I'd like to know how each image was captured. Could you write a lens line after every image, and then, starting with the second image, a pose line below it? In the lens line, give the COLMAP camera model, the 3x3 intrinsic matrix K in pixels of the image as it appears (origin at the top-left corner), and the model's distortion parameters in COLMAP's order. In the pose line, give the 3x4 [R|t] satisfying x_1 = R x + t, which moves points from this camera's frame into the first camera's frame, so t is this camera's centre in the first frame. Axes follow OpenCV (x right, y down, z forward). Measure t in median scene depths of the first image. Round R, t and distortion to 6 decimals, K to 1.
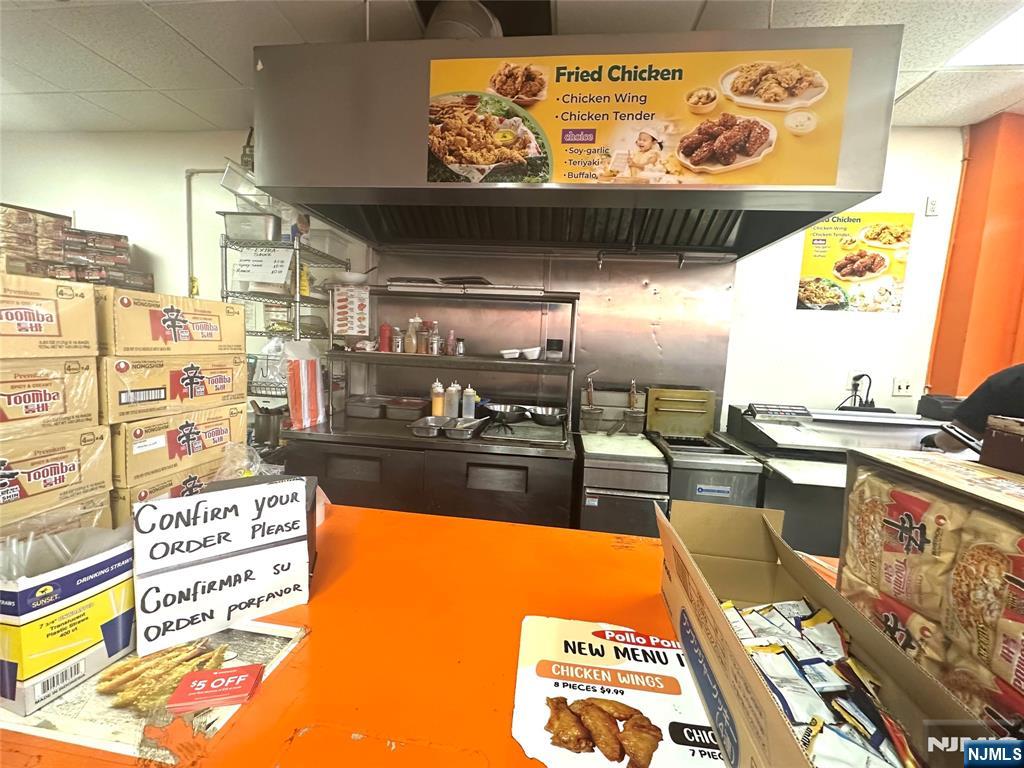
lens RADIAL K [[409.8, 0, 511.0], [0, 409.8, 386.0], [0, 0, 1]] dist [-0.002624, 0.000372]
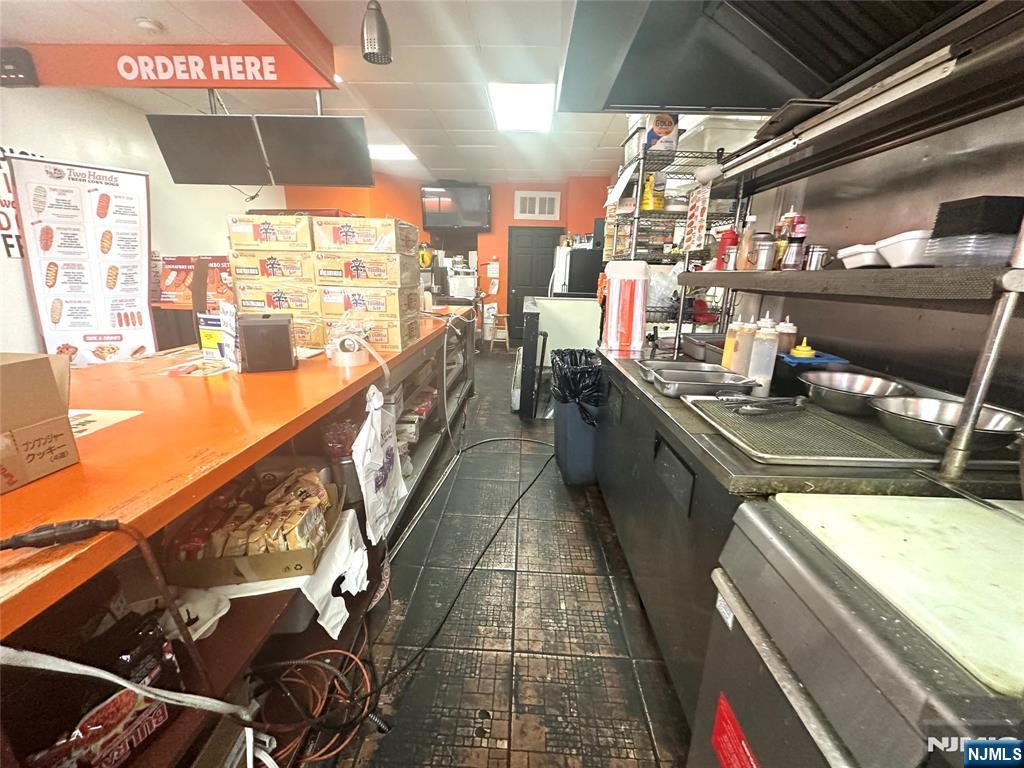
lens RADIAL K [[409.8, 0, 513.6], [0, 409.8, 384.8], [0, 0, 1]] dist [-0.002624, 0.000372]
pose [[0.093184, 0.214568, -0.972254, 1.205579], [-0.125368, 0.971259, 0.202333, 0.036250], [0.987724, 0.103035, 0.117406, 1.695635]]
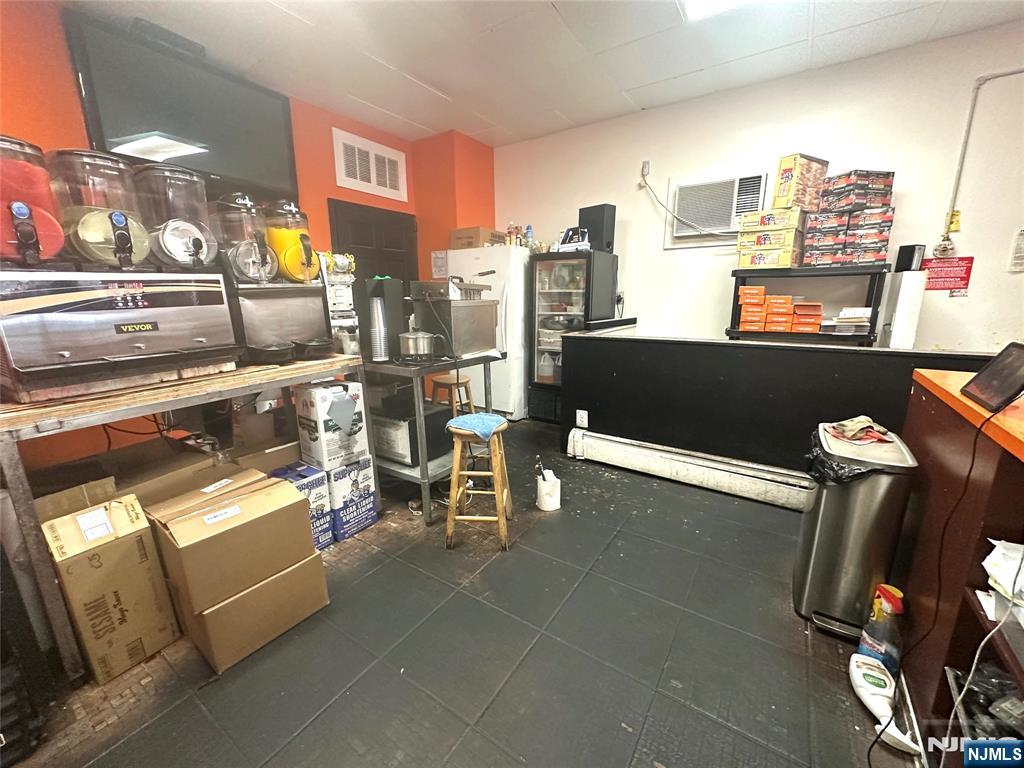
lens RADIAL K [[409.8, 0, 510.8], [0, 409.8, 382.1], [0, 0, 1]] dist [-0.002624, 0.000372]
pose [[0.892714, 0.034972, -0.449265, -4.492676], [0.006882, 0.995810, 0.091192, 0.043237], [0.450571, -0.084500, 0.888732, -0.834521]]
